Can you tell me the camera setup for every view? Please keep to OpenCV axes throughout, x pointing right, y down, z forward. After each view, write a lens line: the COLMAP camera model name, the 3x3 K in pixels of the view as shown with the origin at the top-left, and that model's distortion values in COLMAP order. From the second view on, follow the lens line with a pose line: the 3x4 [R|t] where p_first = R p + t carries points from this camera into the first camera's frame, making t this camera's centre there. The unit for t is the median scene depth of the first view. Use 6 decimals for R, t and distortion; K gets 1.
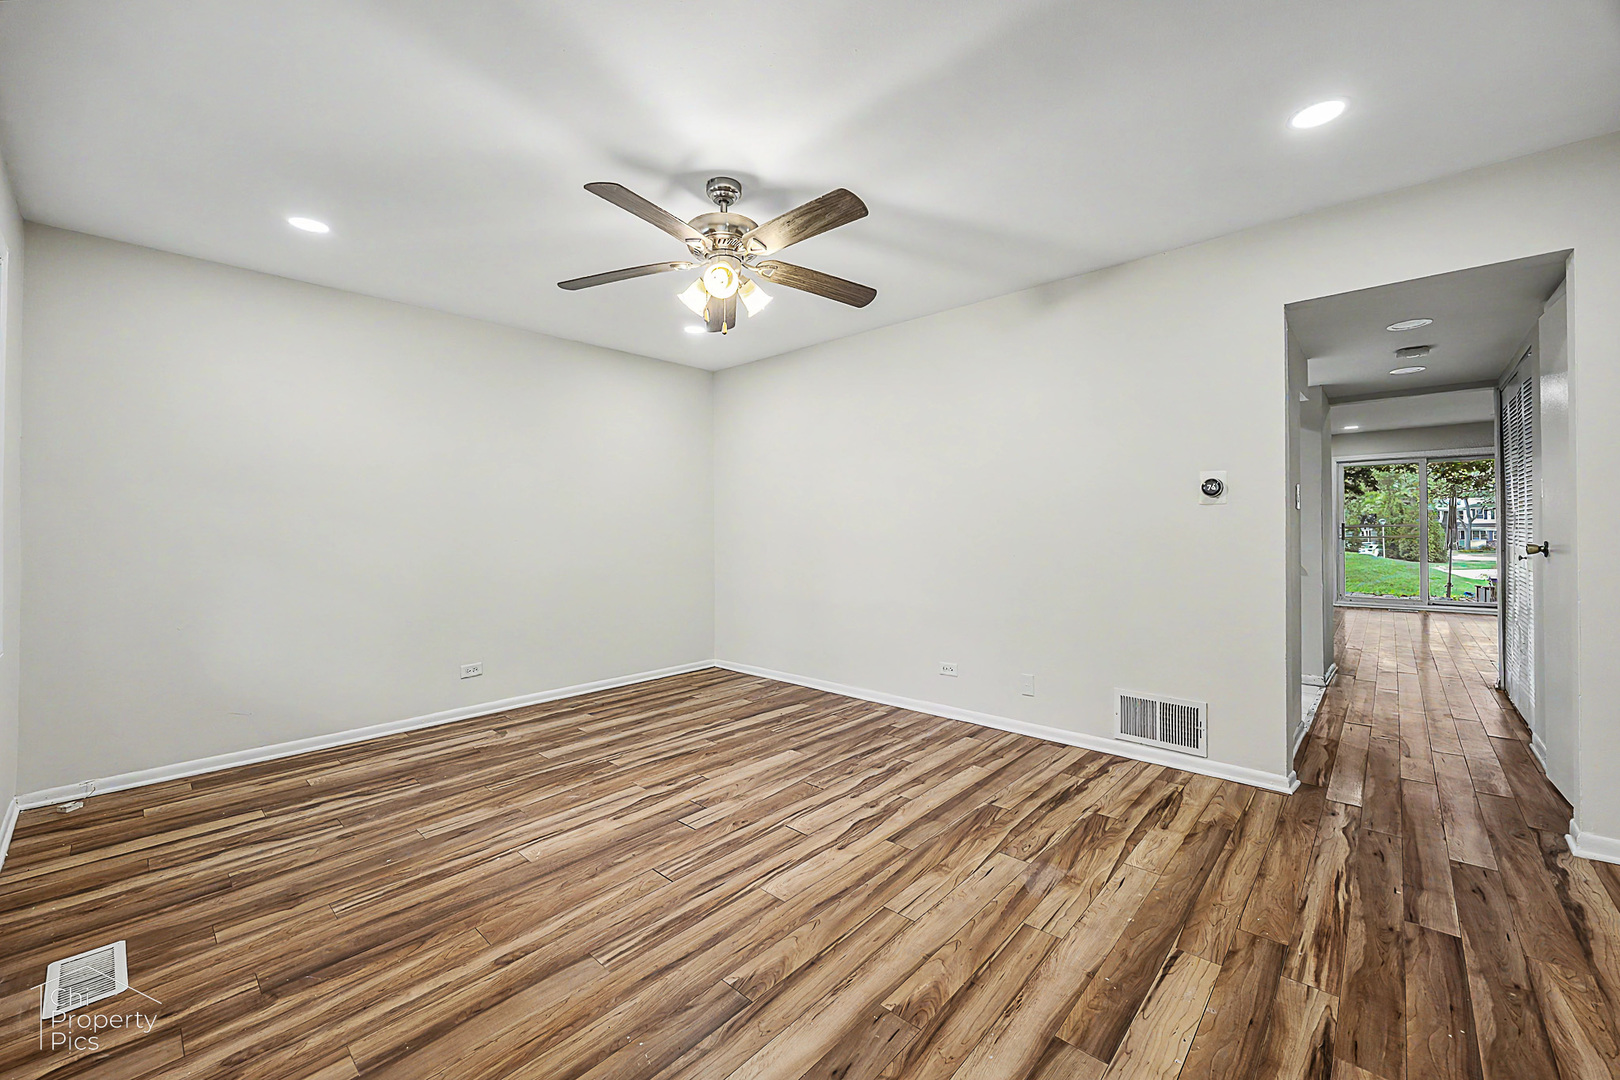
lens RADIAL K [[624.3, 0, 813.9], [0, 624.3, 533.2], [0, 0, 1]] dist [-0.002131, -0.000151]
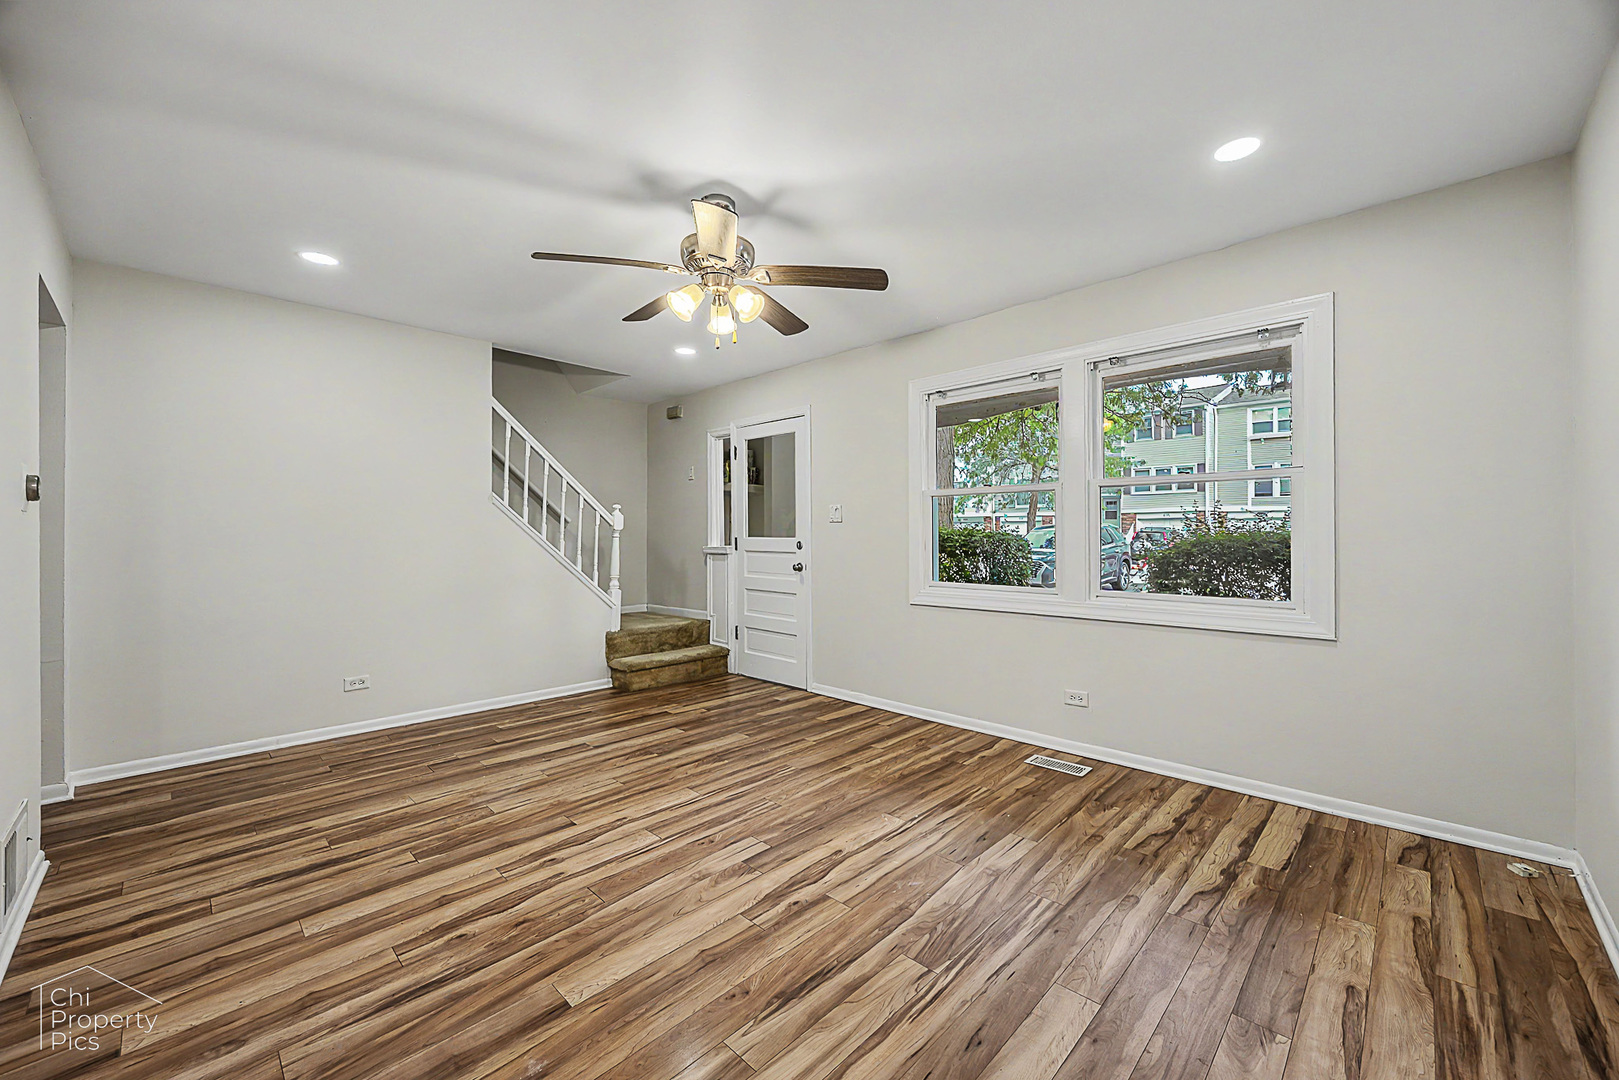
lens RADIAL K [[623.9, 0, 813.4], [0, 623.9, 533.2], [0, 0, 1]] dist [-0.002131, -0.000151]
pose [[-0.999355, 0.014333, 0.032932, -0.331628], [0.014505, 0.999882, 0.004990, -0.017994], [-0.032857, 0.005464, -0.999445, 2.013807]]
